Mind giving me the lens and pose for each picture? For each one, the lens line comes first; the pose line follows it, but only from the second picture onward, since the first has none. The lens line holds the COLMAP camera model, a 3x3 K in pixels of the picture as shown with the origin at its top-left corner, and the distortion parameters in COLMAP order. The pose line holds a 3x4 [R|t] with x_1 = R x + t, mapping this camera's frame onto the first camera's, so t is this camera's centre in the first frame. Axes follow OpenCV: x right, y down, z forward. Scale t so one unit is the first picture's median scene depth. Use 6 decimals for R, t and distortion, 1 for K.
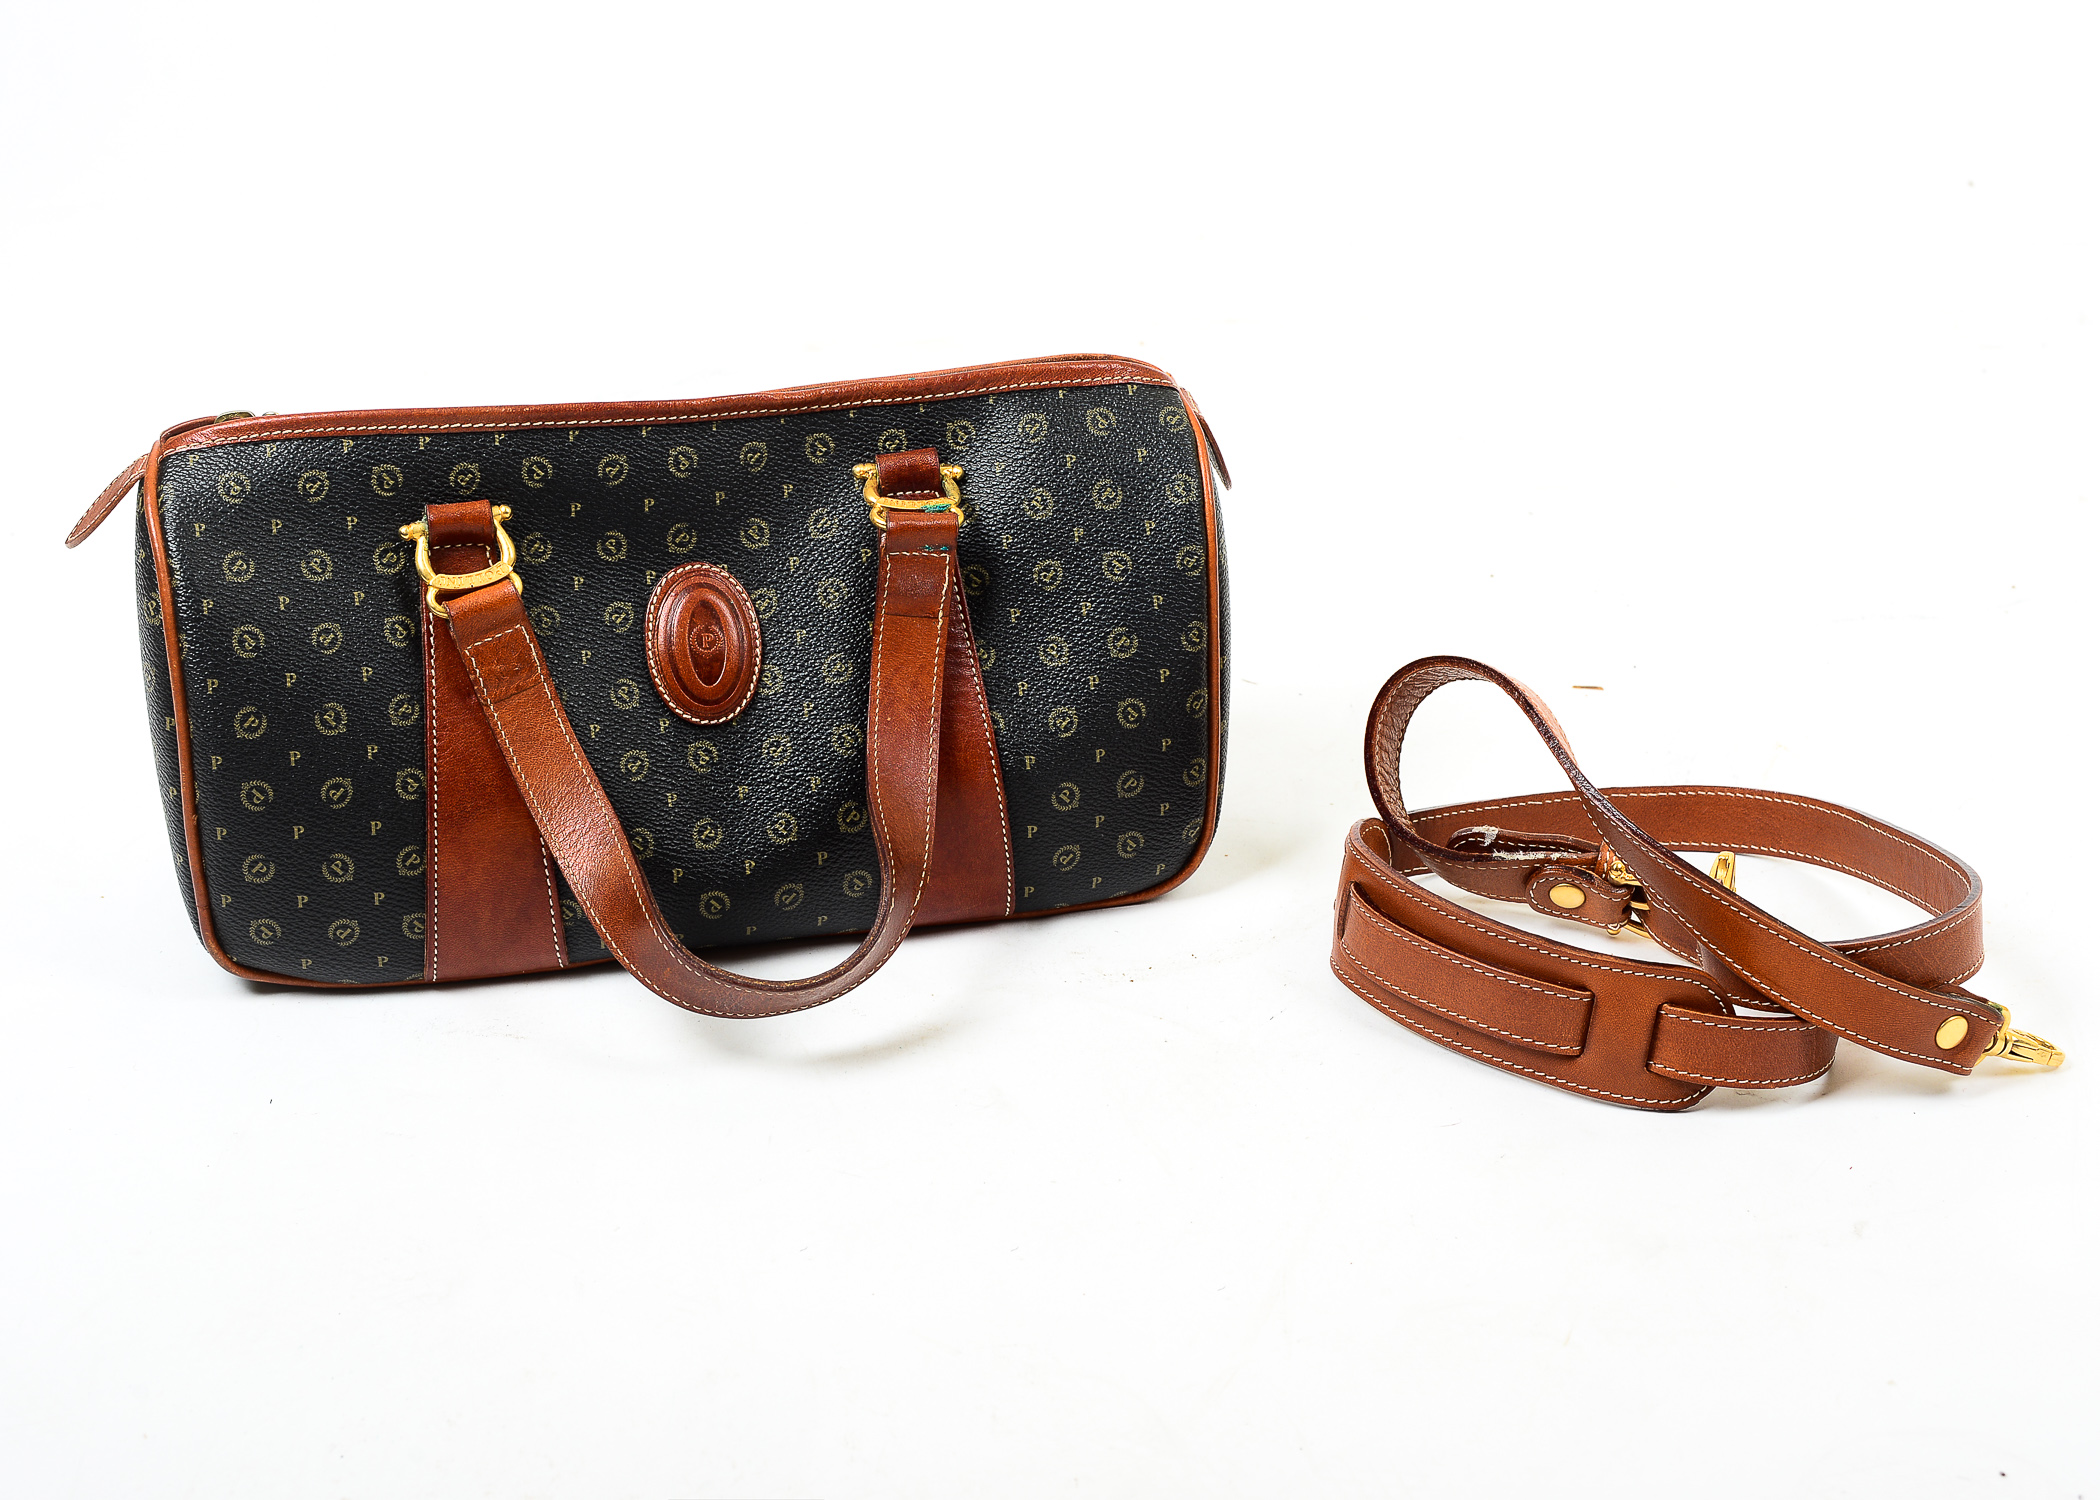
lens RADIAL K [[3476.4, 0, 1050.0], [0, 3476.4, 750.0], [0, 0, 1]] dist [-0.004074, 0.136811]
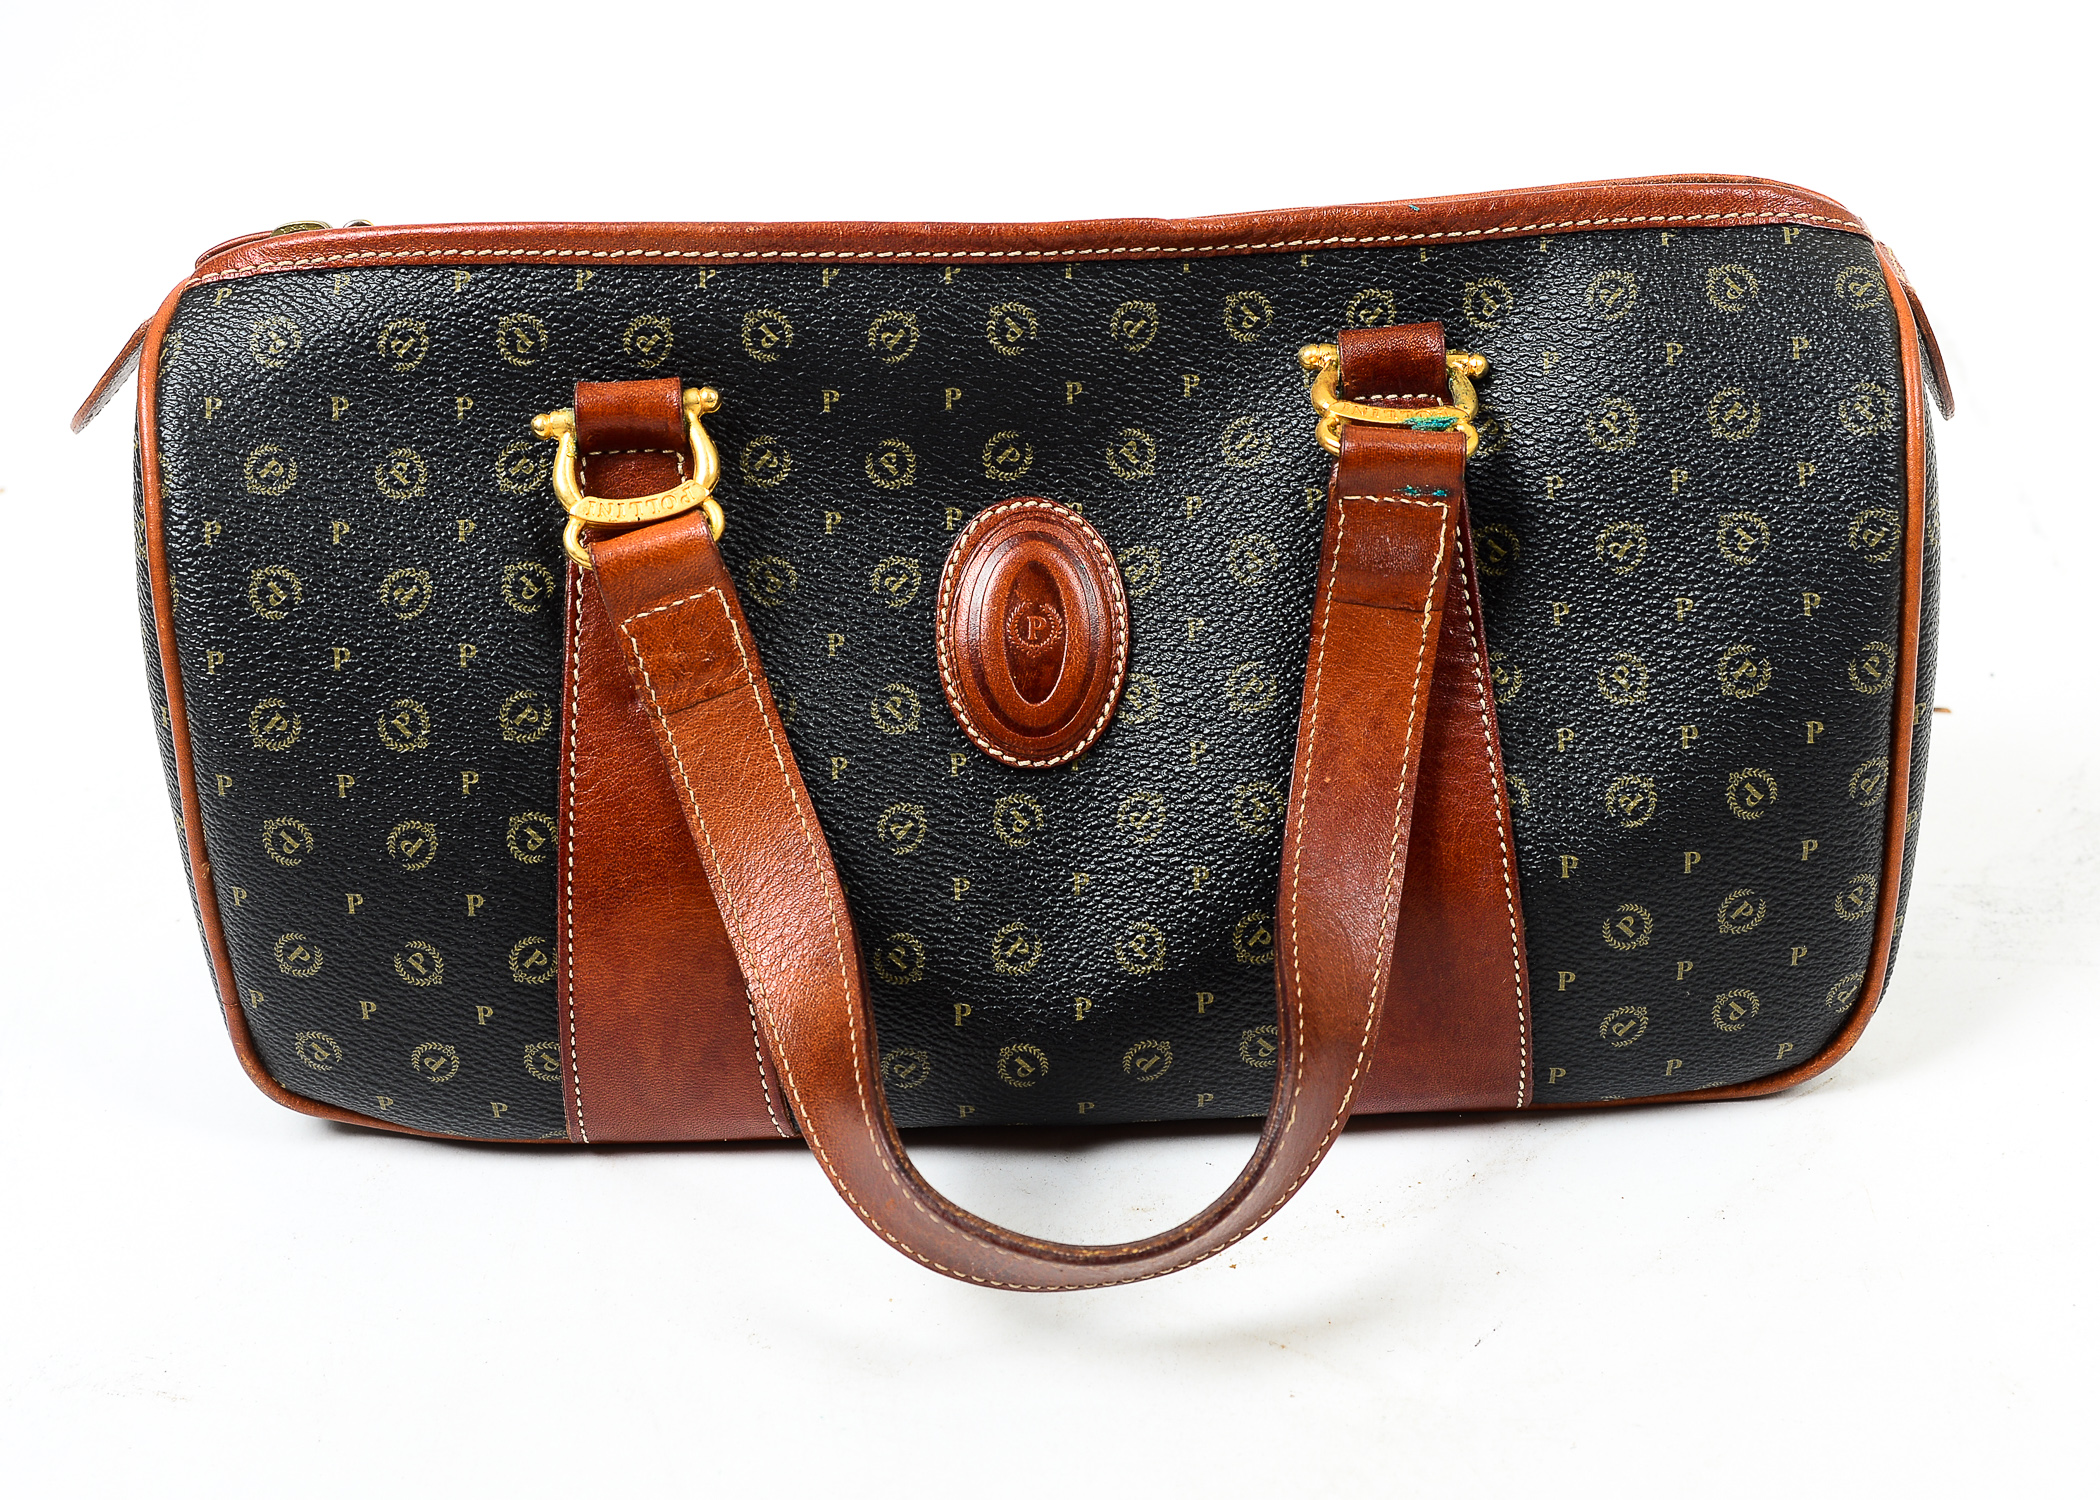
lens RADIAL K [[2829.5, 0, 1050.0], [0, 2829.5, 750.0], [0, 0, 1]] dist [-0.071063, 0.111655]
pose [[0.971316, 0.066509, -0.228302, 0.016766], [-0.059171, 0.997492, 0.038845, -0.029538], [0.230313, -0.024222, 0.972815, 0.522731]]
